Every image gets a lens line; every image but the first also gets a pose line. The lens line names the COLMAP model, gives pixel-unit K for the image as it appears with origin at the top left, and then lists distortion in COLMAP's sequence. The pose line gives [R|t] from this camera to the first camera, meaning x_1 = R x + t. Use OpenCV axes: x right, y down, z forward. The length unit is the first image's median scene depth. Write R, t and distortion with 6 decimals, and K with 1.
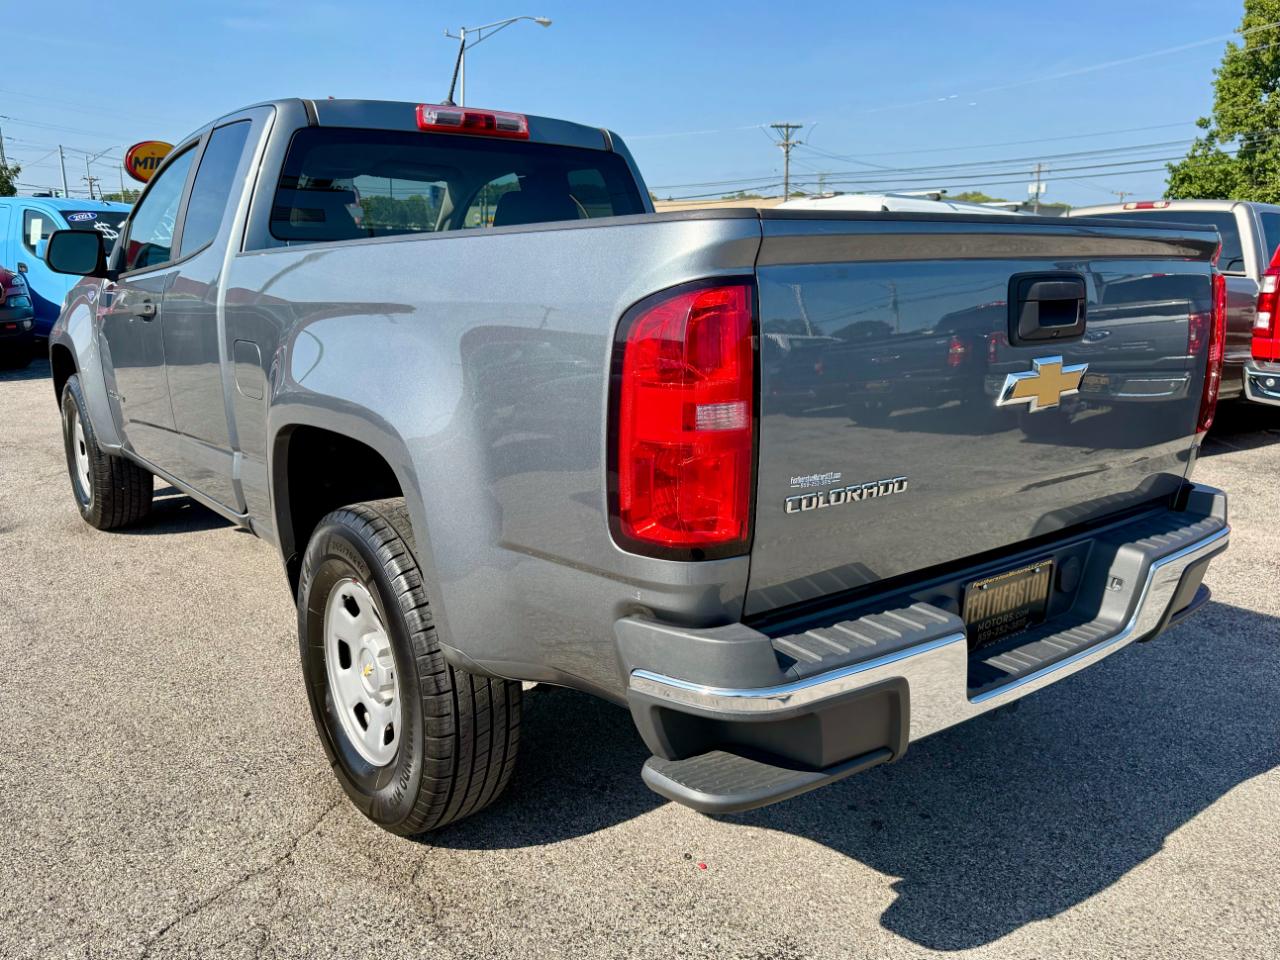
lens RADIAL K [[1040.7, 0, 646.4], [0, 1040.7, 485.9], [0, 0, 1]] dist [0.000519, -0.003625]
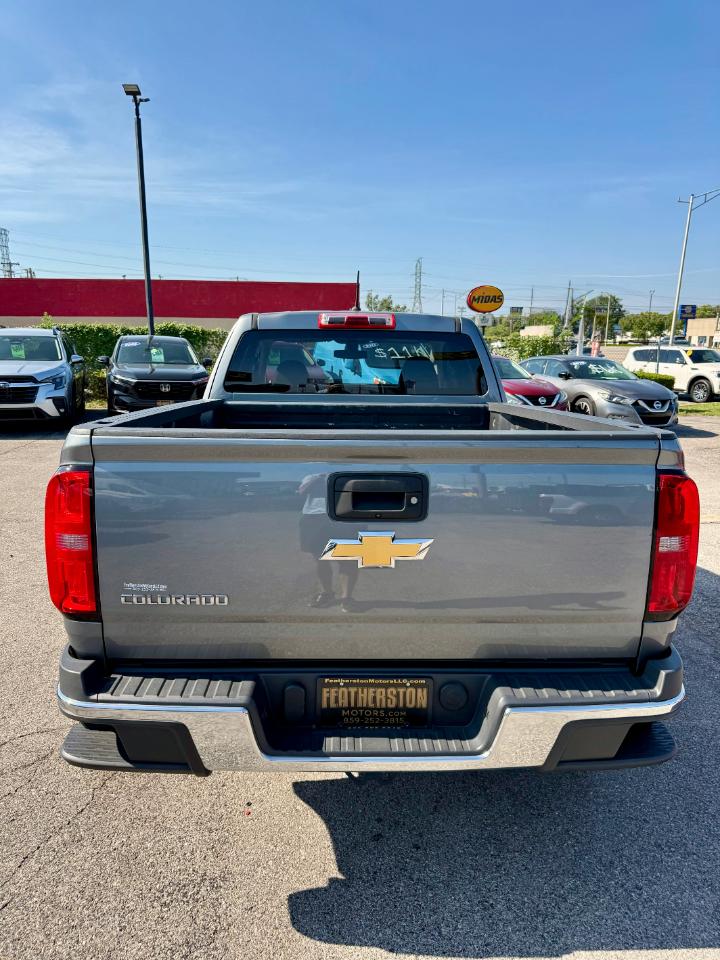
lens RADIAL K [[731.3, 0, 360.0], [0, 731.3, 480.0], [0, 0, 1]] dist [0.004068, -0.009228]
pose [[0.795717, 0.110363, -0.595529, 0.879177], [-0.137026, 0.990567, 0.000483, -0.176107], [0.589964, 0.081219, 0.803334, 0.191797]]
